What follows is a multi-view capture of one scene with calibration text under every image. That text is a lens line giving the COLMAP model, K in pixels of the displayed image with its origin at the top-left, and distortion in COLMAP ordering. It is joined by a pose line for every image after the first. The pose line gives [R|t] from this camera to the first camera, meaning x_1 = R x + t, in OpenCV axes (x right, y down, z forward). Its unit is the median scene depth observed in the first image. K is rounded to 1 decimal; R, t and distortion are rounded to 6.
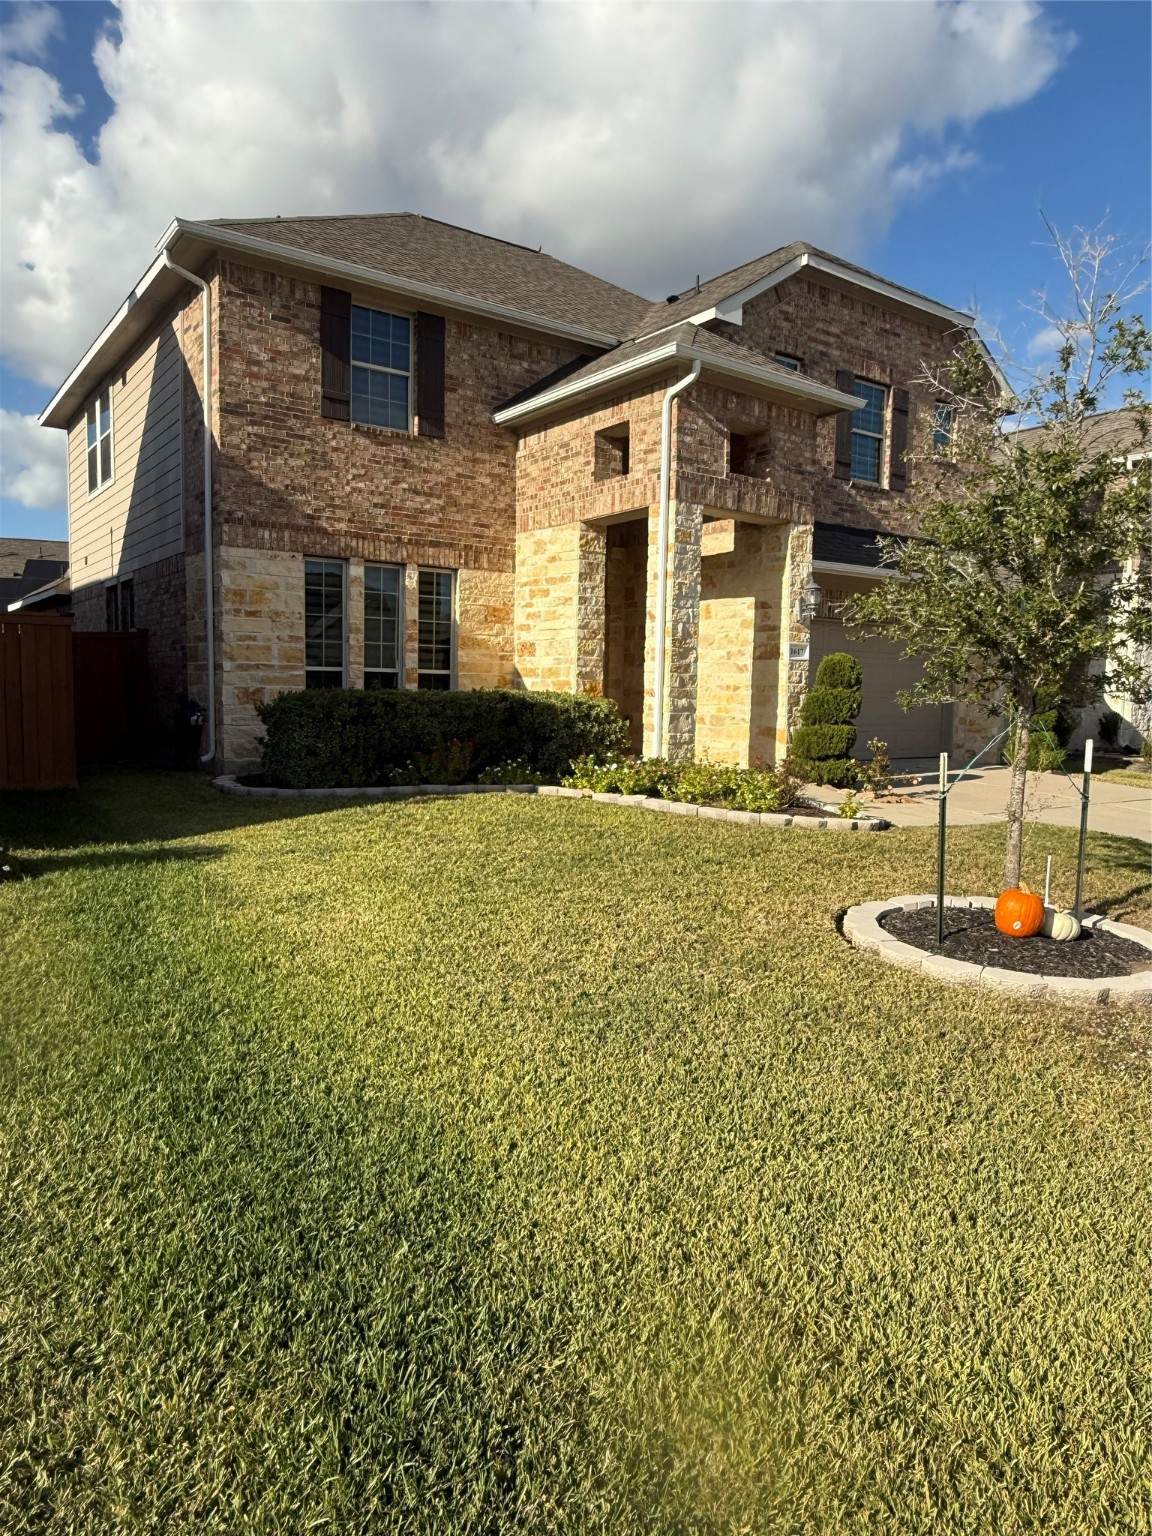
lens RADIAL K [[1003.1, 0, 577.4], [0, 1003.1, 778.3], [0, 0, 1]] dist [0.020852, -0.063092]
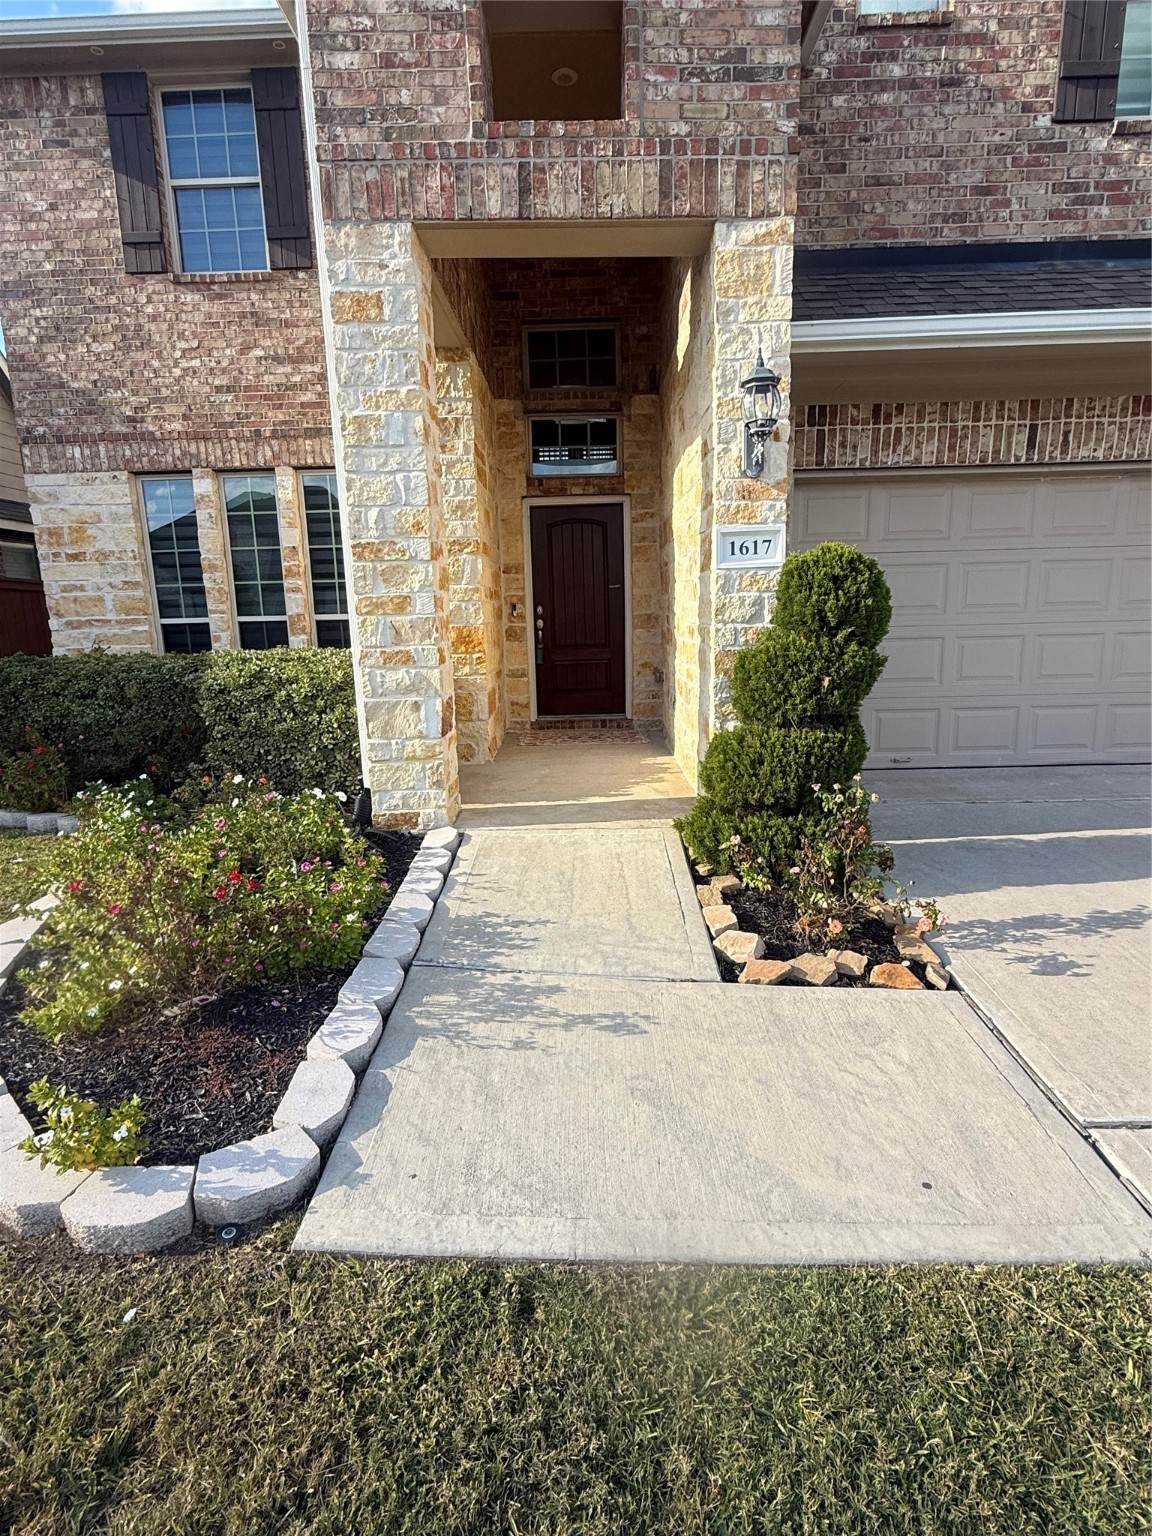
lens RADIAL K [[787.0, 0, 579.7], [0, 787.0, 771.5], [0, 0, 1]] dist [0.000541, -0.000511]
pose [[0.802018, 0.083493, -0.591436, 0.373560], [-0.014835, 0.992661, 0.120017, -0.071606], [0.597116, -0.087482, 0.797370, 0.692881]]
